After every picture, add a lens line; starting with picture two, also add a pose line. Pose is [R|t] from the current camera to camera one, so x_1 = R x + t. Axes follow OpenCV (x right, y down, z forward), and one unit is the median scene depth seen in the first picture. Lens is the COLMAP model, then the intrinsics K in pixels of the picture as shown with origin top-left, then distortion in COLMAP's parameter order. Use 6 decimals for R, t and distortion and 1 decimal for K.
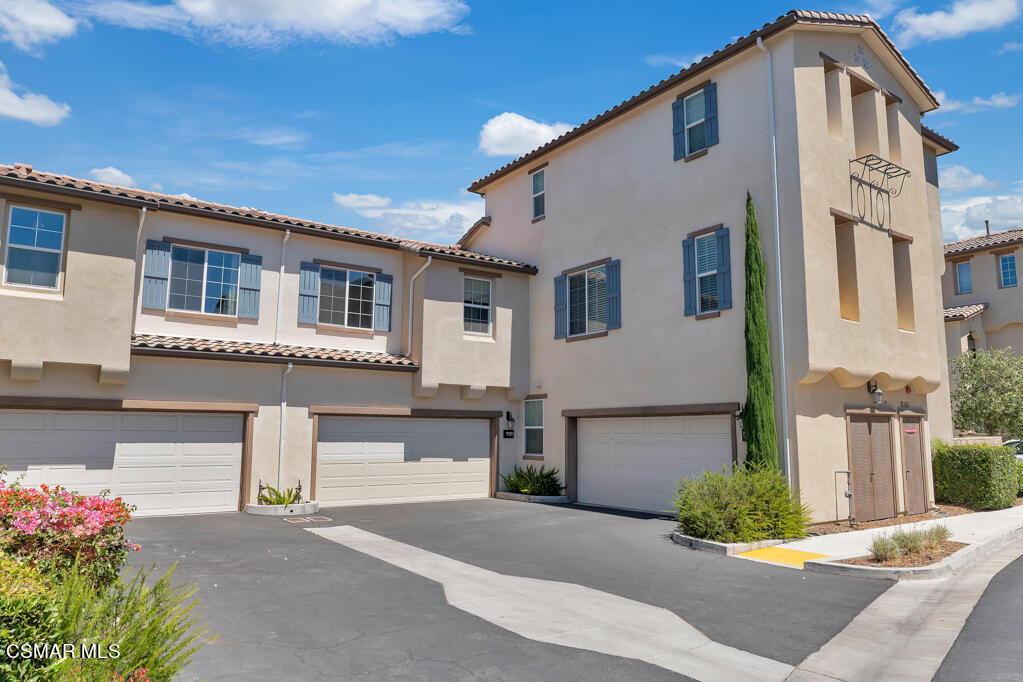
lens RADIAL K [[681.0, 0, 511.5], [0, 681.0, 341.0], [0, 0, 1]] dist [-0.001213, -0.000032]
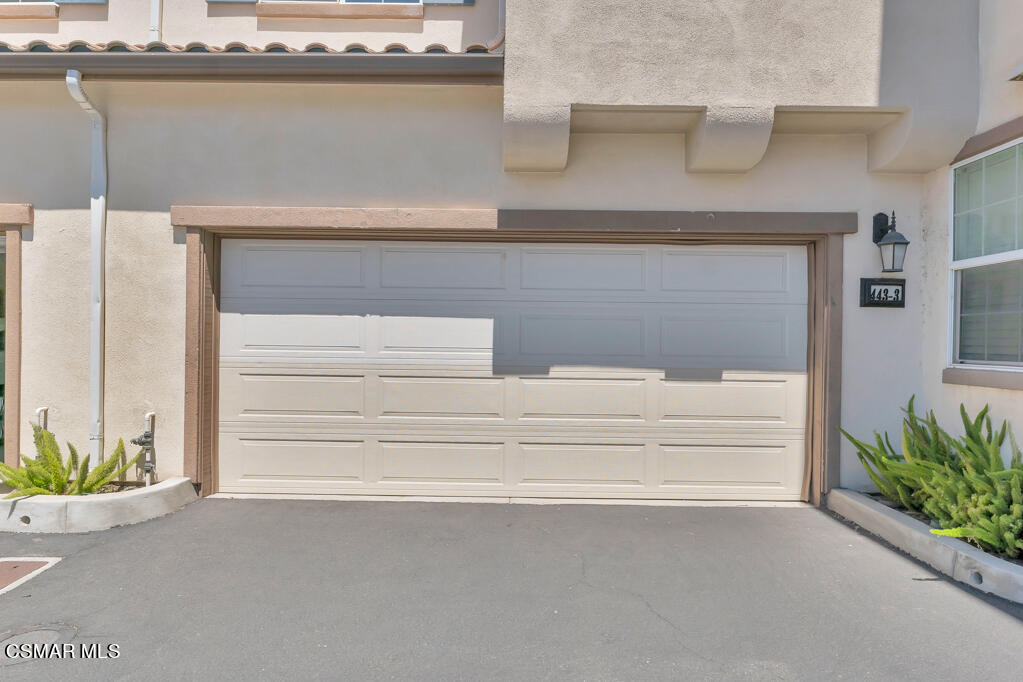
lens RADIAL K [[577.9, 0, 511.5], [0, 577.9, 341.0], [0, 0, 1]] dist [-0.006837, -0.001533]
pose [[0.812029, 0.006938, -0.583575, 0.011089], [0.071280, 0.991264, 0.110969, 0.125154], [0.579247, -0.131708, 0.804441, 0.751757]]
